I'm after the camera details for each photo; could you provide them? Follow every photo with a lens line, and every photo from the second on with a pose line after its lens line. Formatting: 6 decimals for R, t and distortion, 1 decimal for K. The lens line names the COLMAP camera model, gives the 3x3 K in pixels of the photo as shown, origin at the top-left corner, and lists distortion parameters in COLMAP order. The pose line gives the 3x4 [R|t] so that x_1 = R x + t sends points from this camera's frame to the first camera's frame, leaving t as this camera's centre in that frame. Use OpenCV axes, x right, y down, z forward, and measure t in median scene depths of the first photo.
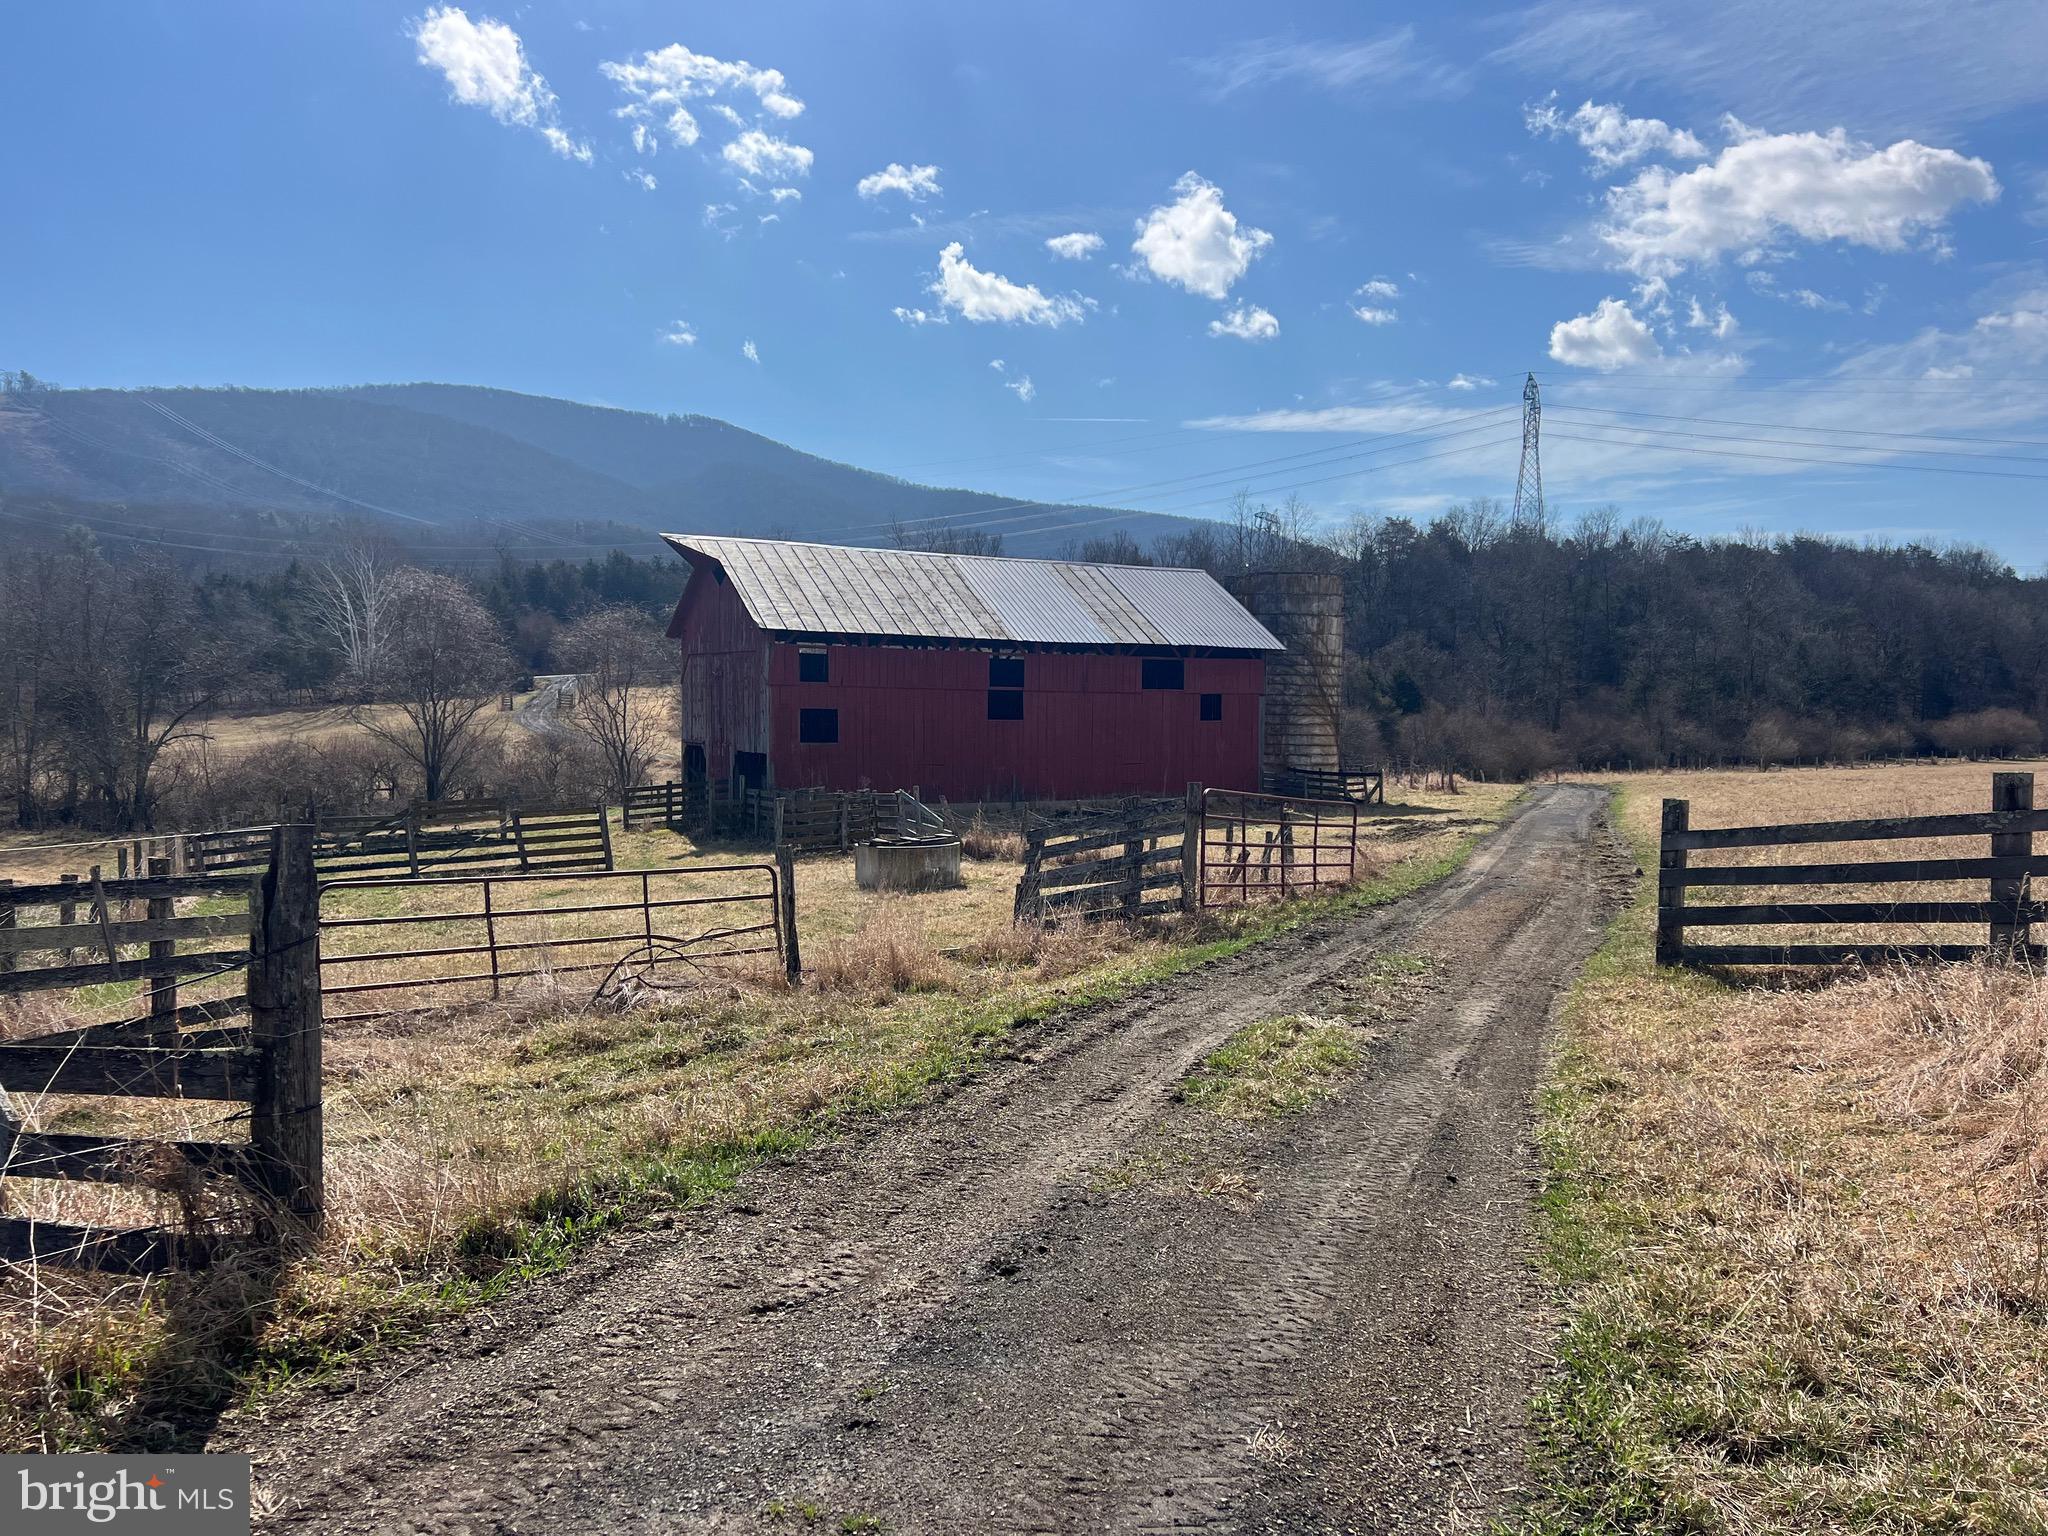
lens RADIAL K [[1548.6, 0, 1024.0], [0, 1548.6, 768.0], [0, 0, 1]] dist [0.072587, -0.000510]
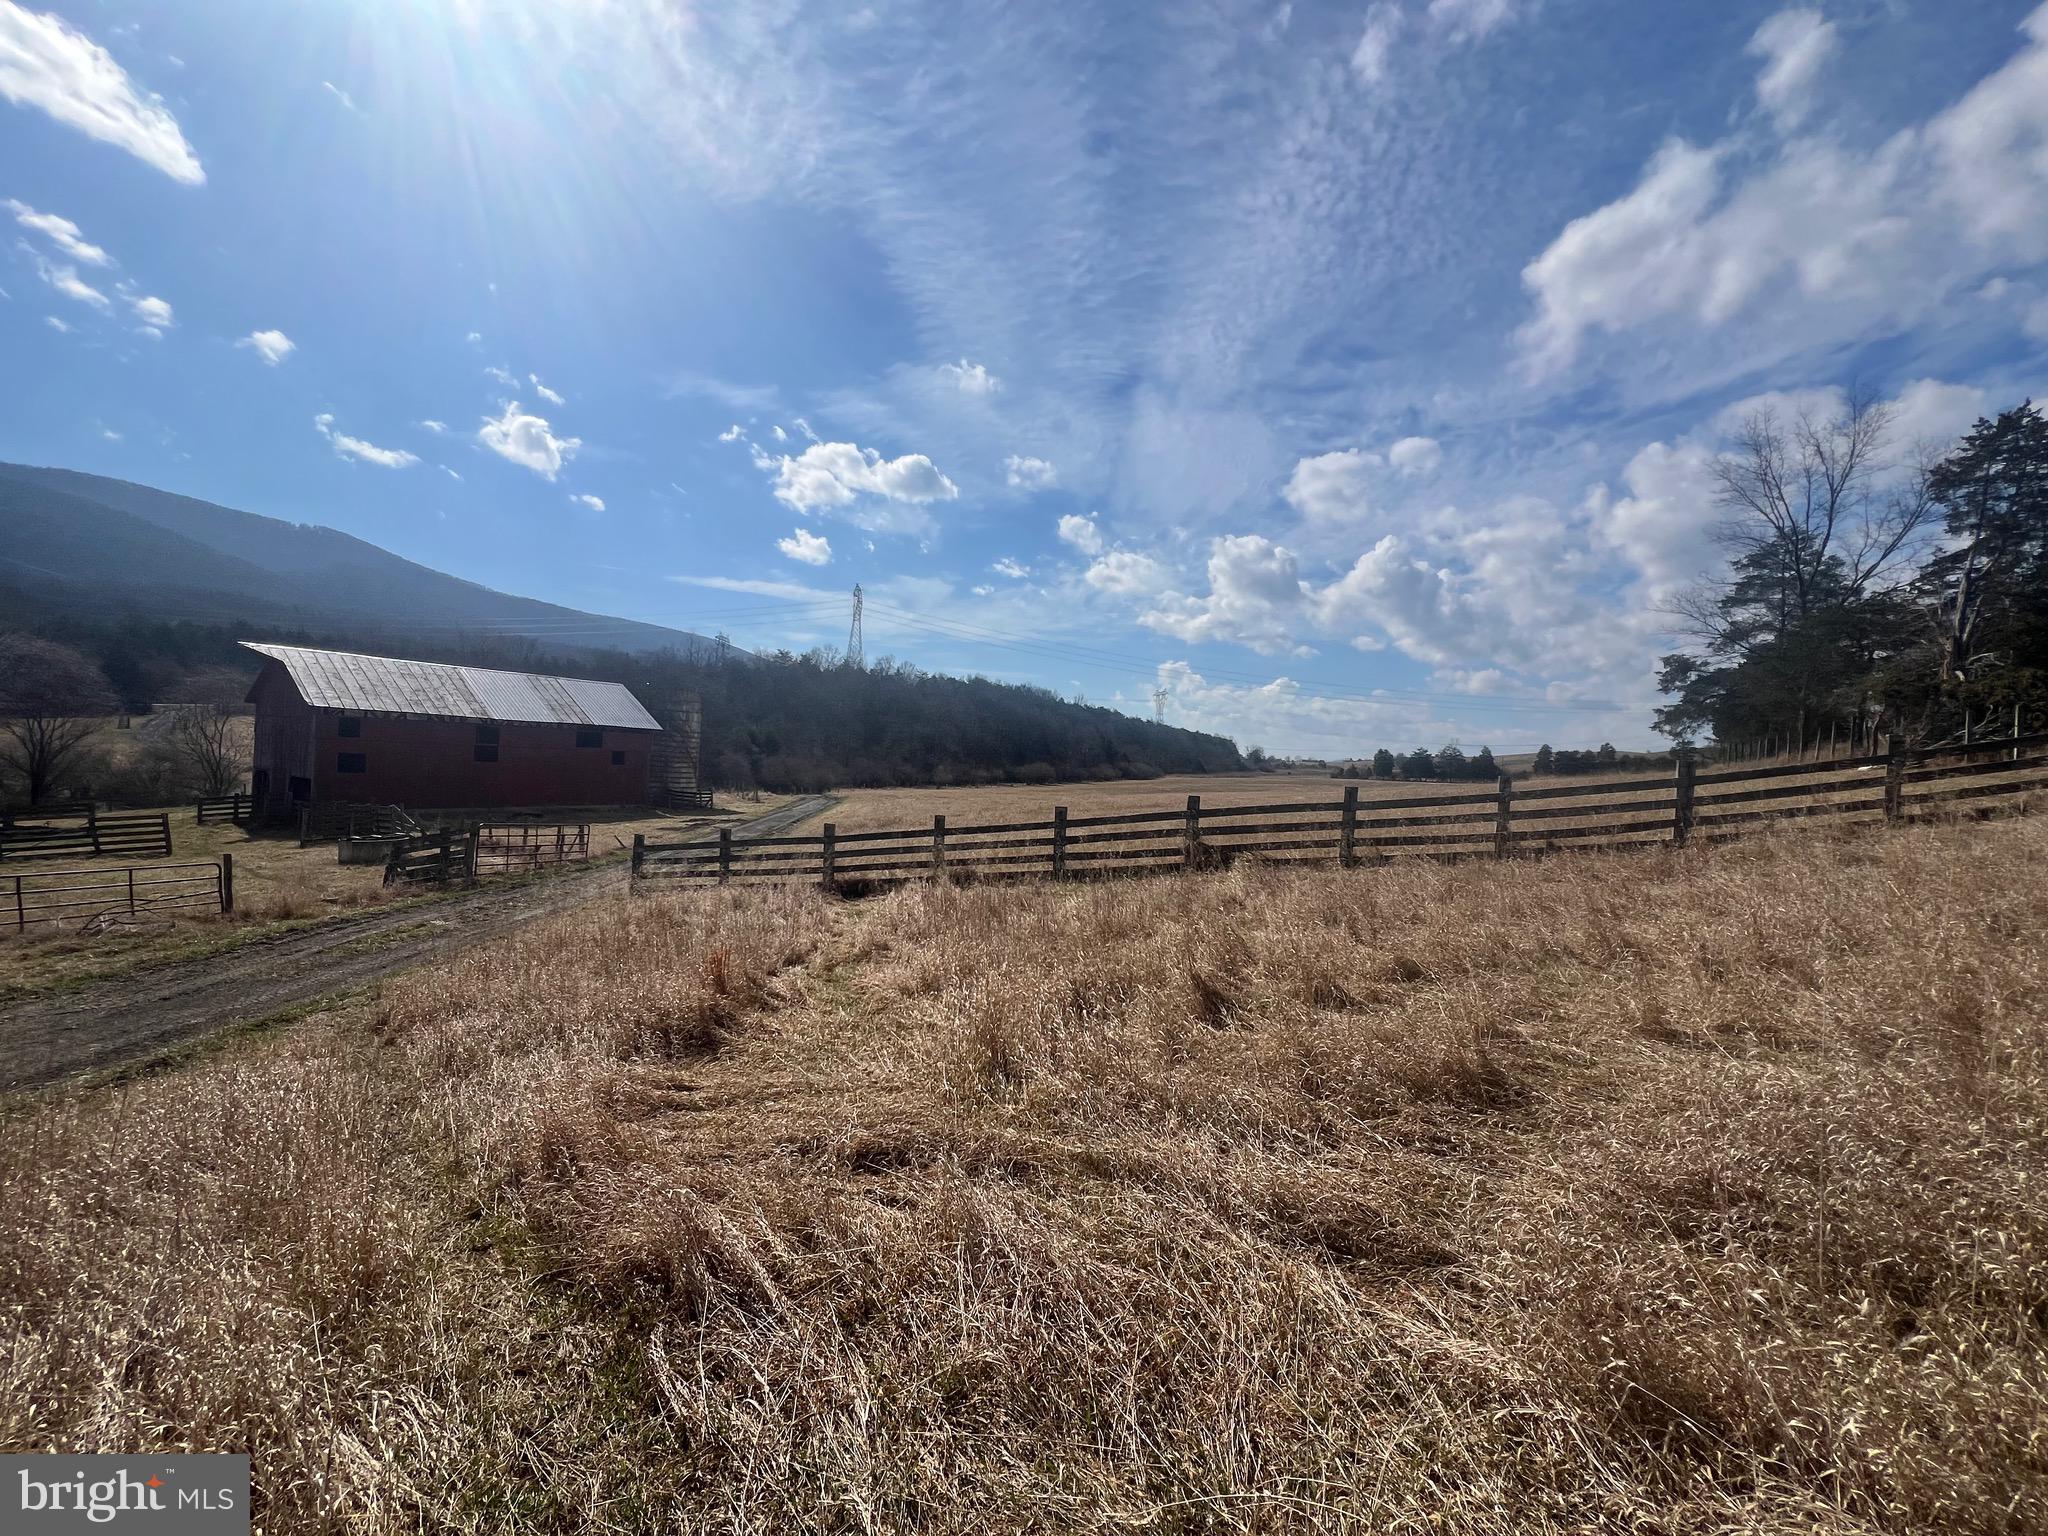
lens RADIAL K [[827.2, 0, 1024.0], [0, 827.2, 768.0], [0, 0, 1]] dist [-0.001881, -0.000074]
pose [[0.875784, 0.031432, 0.481679, 0.070917], [-0.025102, 0.999493, -0.019582, -0.020052], [-0.482050, 0.005058, 0.876129, -0.145401]]
